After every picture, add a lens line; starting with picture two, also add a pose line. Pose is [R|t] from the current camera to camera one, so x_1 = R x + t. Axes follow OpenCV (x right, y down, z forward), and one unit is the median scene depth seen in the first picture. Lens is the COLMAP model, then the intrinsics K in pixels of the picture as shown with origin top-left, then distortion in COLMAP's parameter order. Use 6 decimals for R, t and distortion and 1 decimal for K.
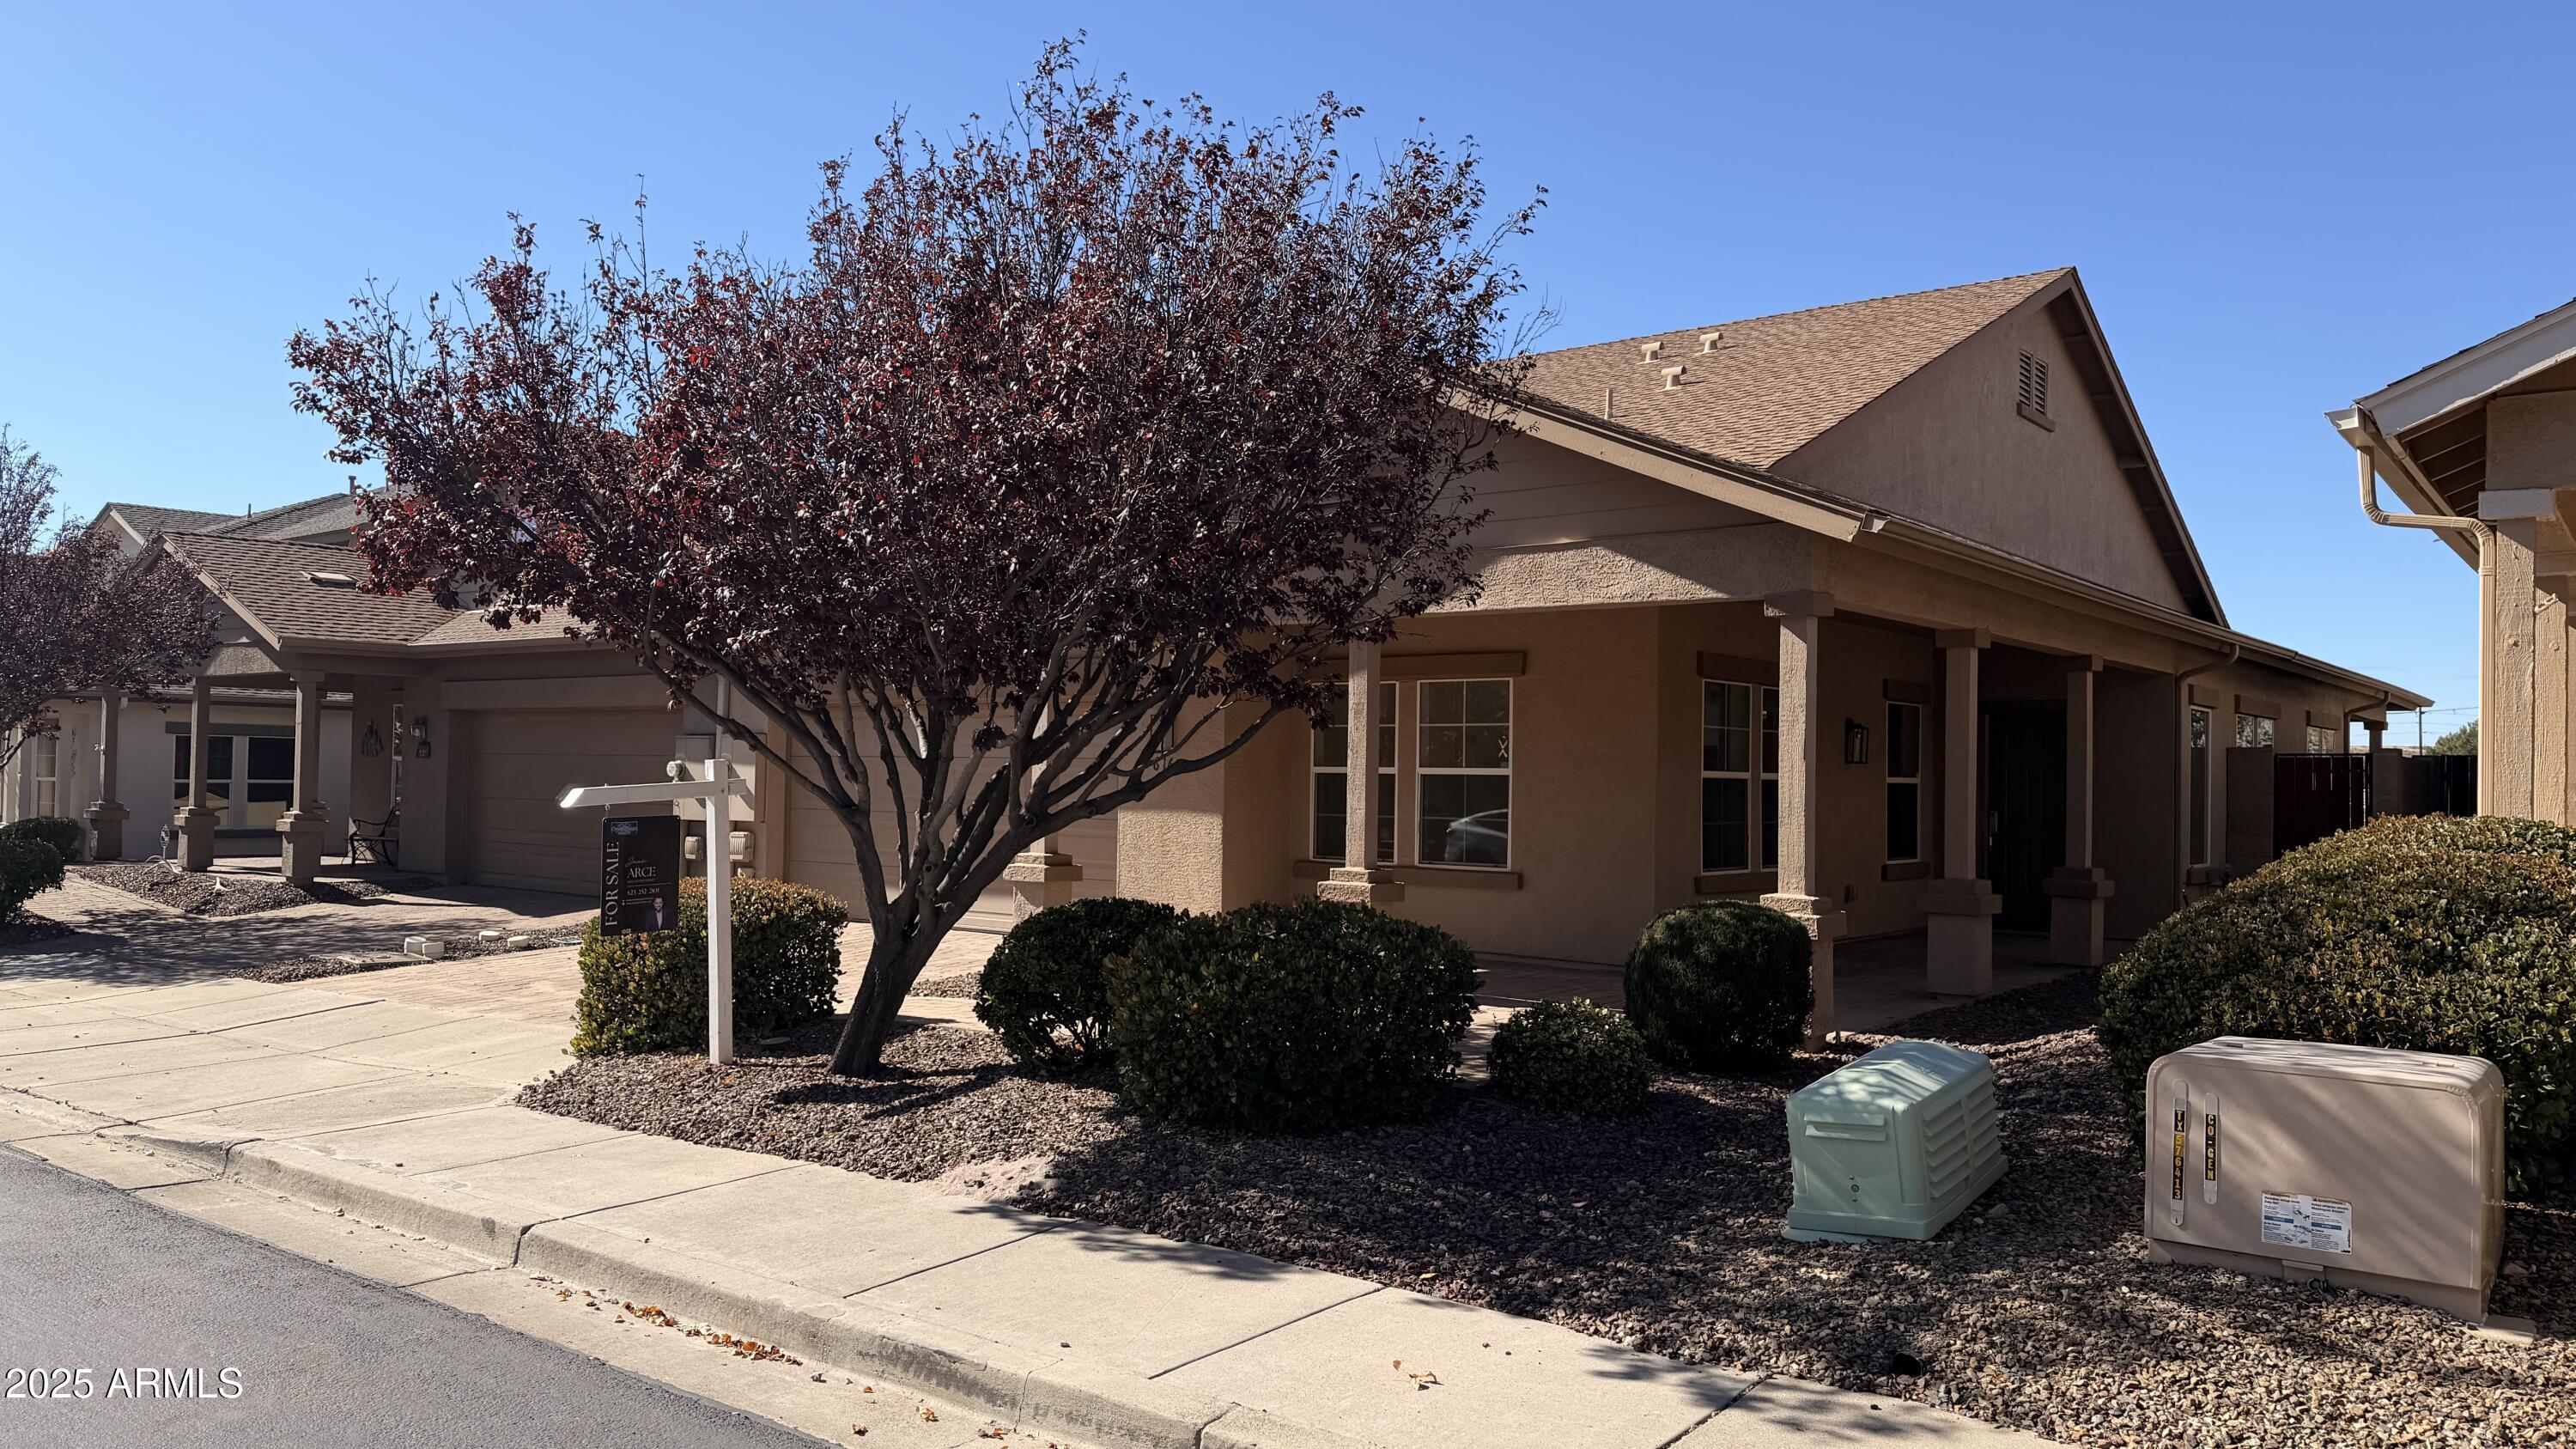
lens RADIAL K [[1786.0, 0, 1288.0], [0, 1786.0, 724.5], [0, 0, 1]] dist [0.022679, -0.034580]
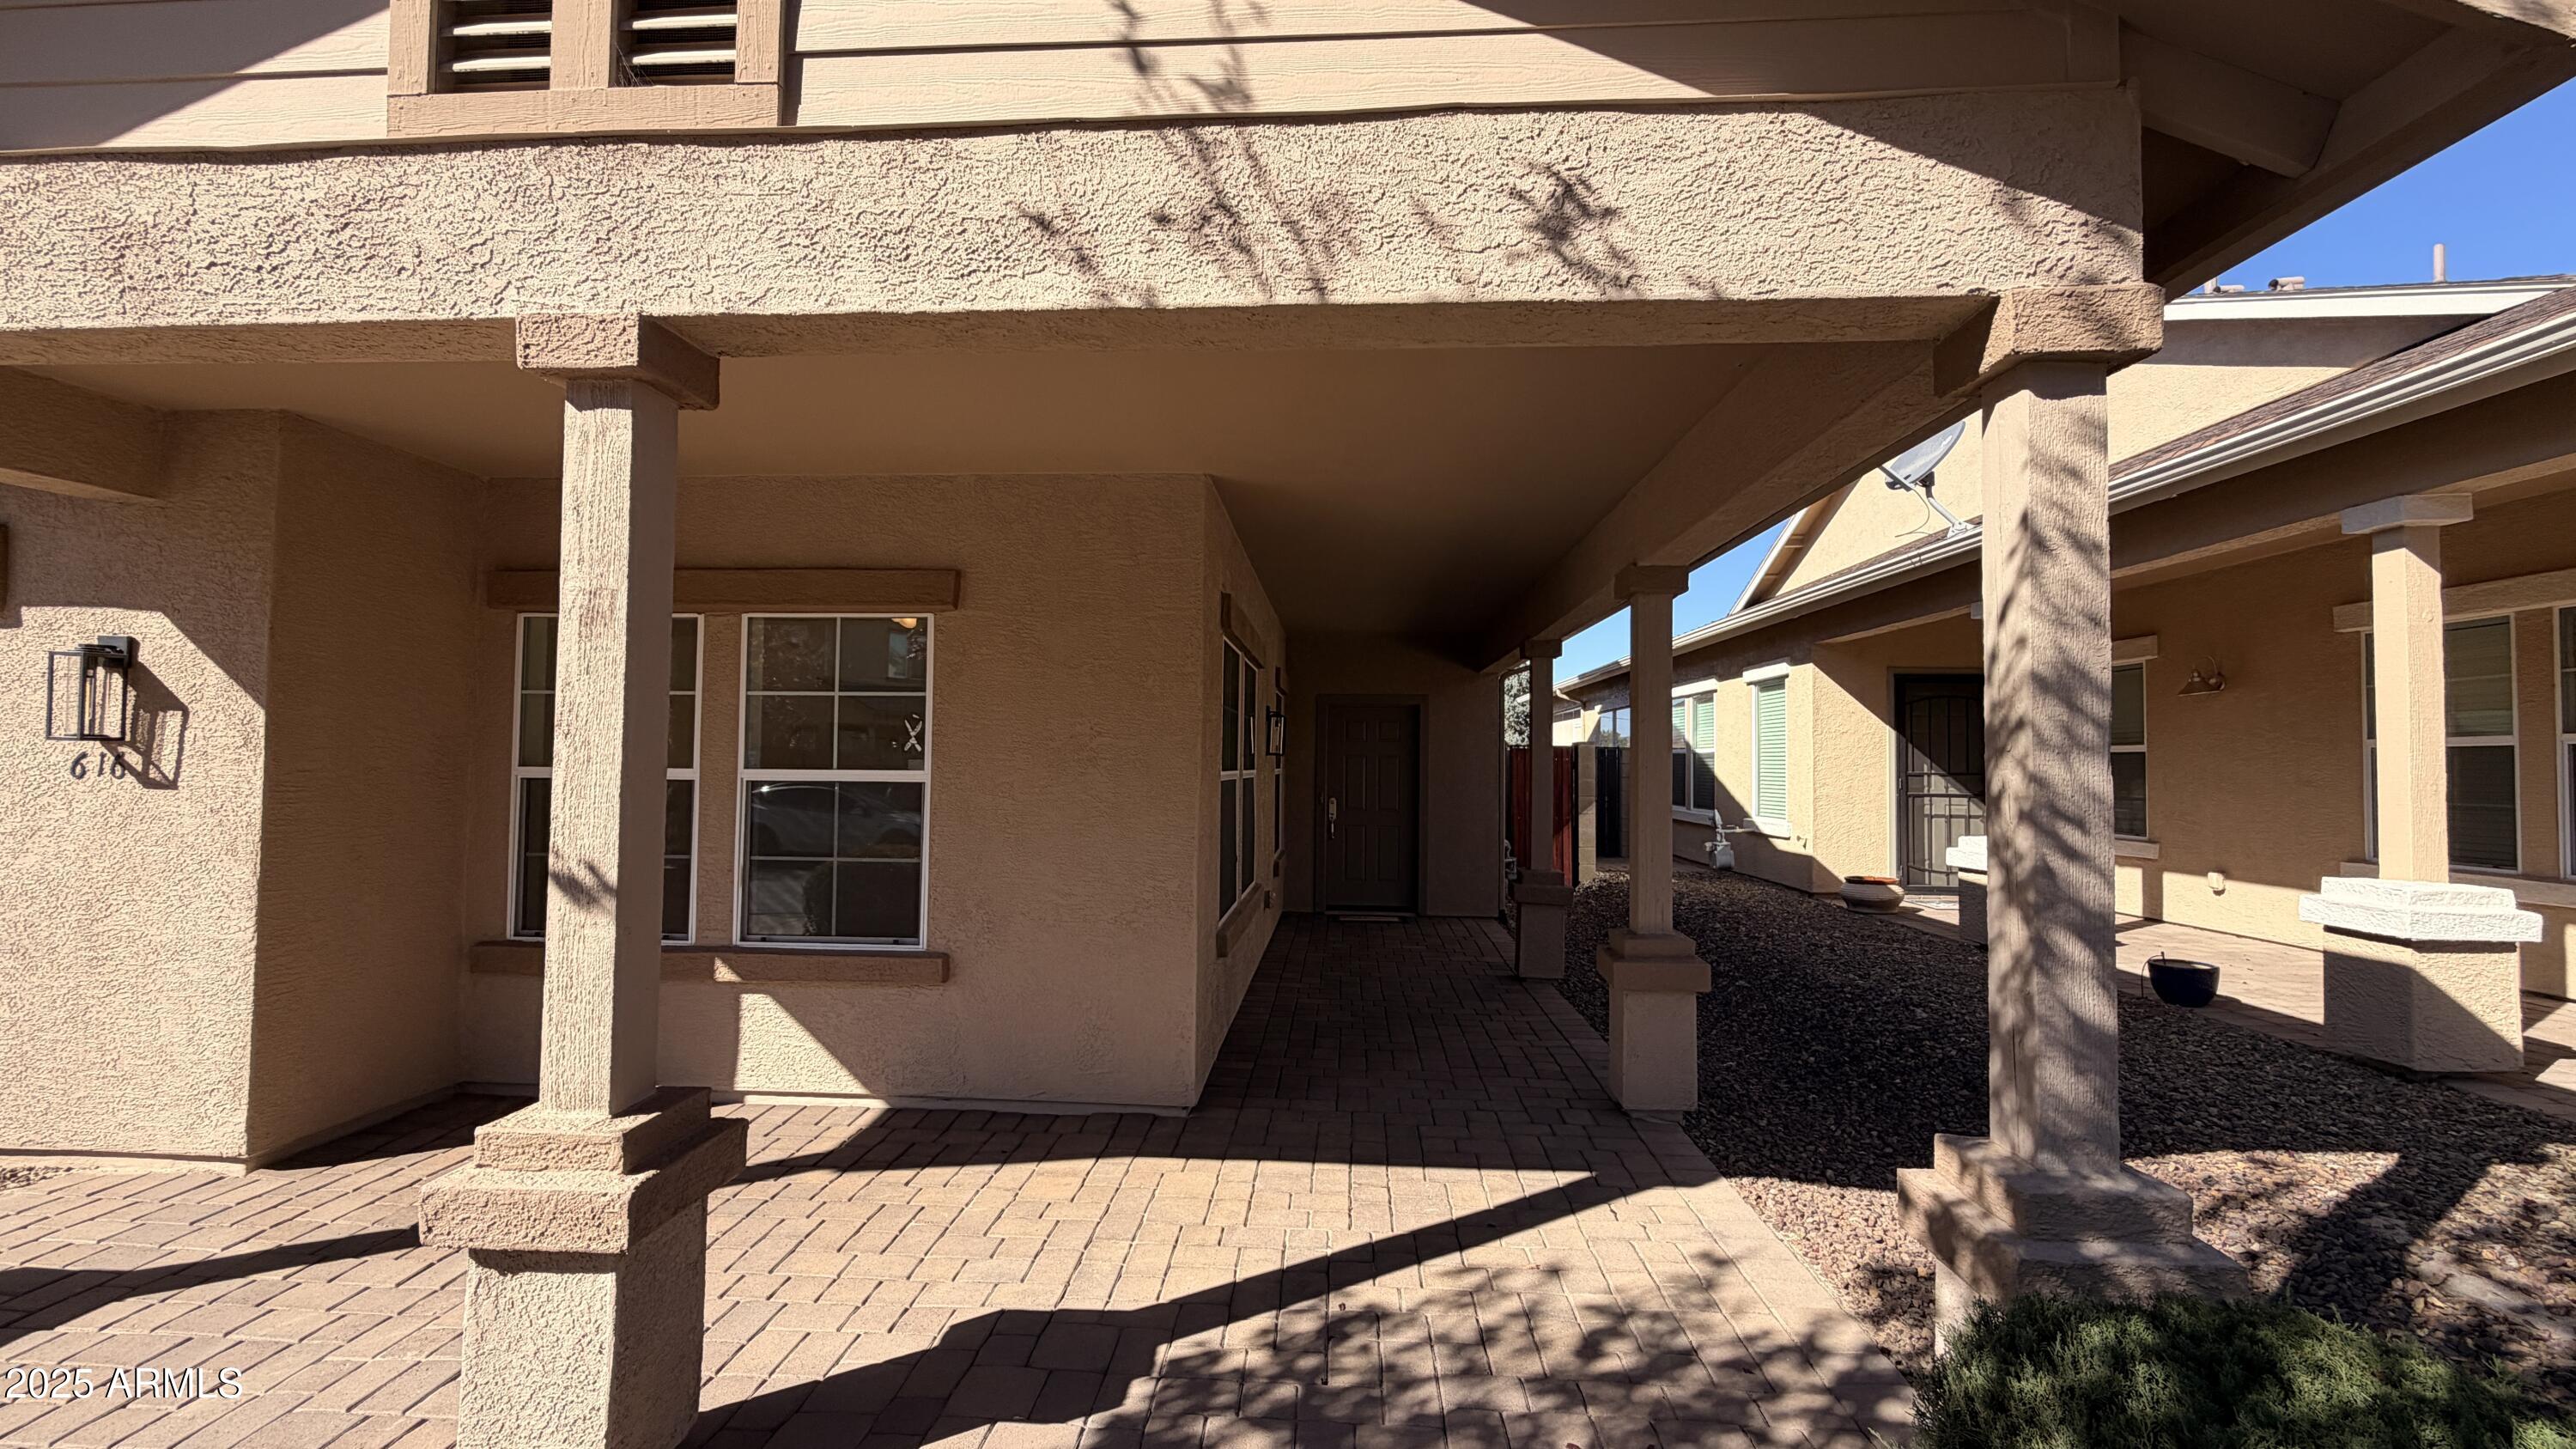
lens RADIAL K [[1026.8, 0, 1297.0], [0, 1026.8, 725.4], [0, 0, 1]] dist [-0.001984, -0.000876]
pose [[0.820926, 0.014521, 0.570850, 0.032618], [-0.013426, 0.999891, -0.006127, 0.010374], [-0.570877, -0.002635, 0.821031, 0.652731]]
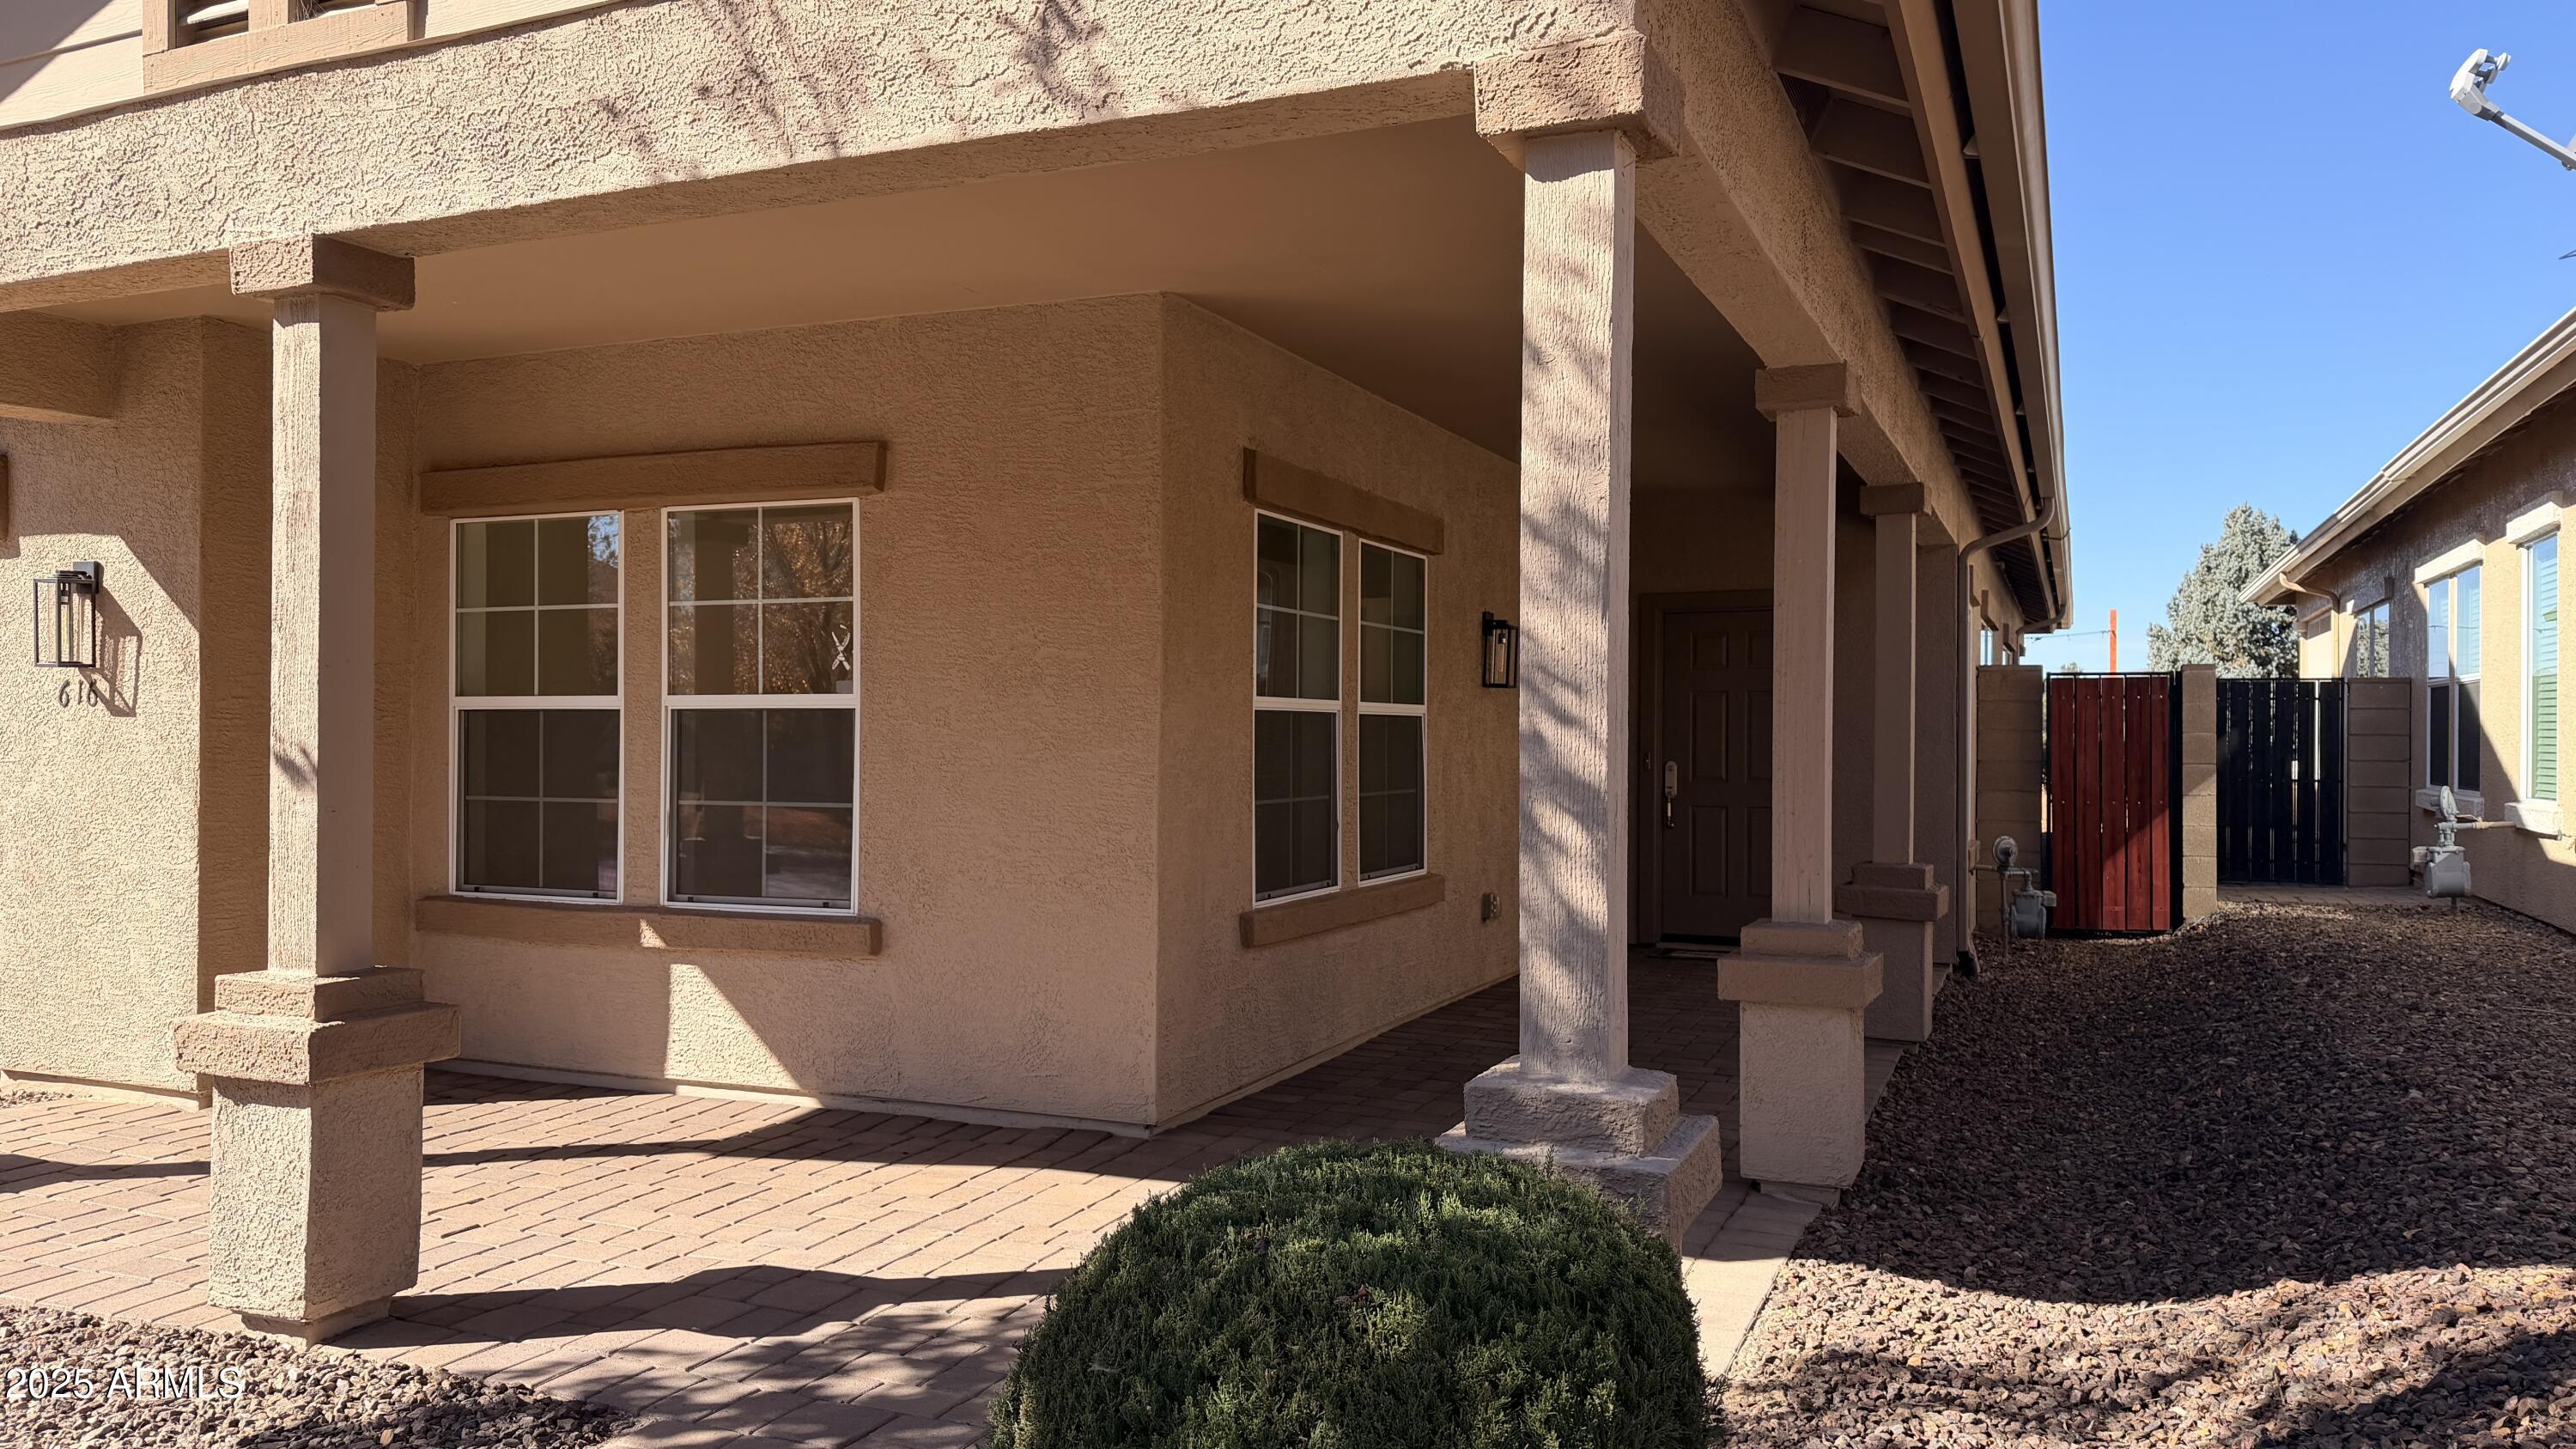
lens RADIAL K [[1786.0, 0, 1288.0], [0, 1786.0, 724.5], [0, 0, 1]] dist [0.022679, -0.034580]
pose [[0.965095, -0.010690, 0.261680, 0.110861], [0.003865, 0.999639, 0.026583, 0.020630], [-0.261870, -0.024644, 0.964789, 0.518463]]
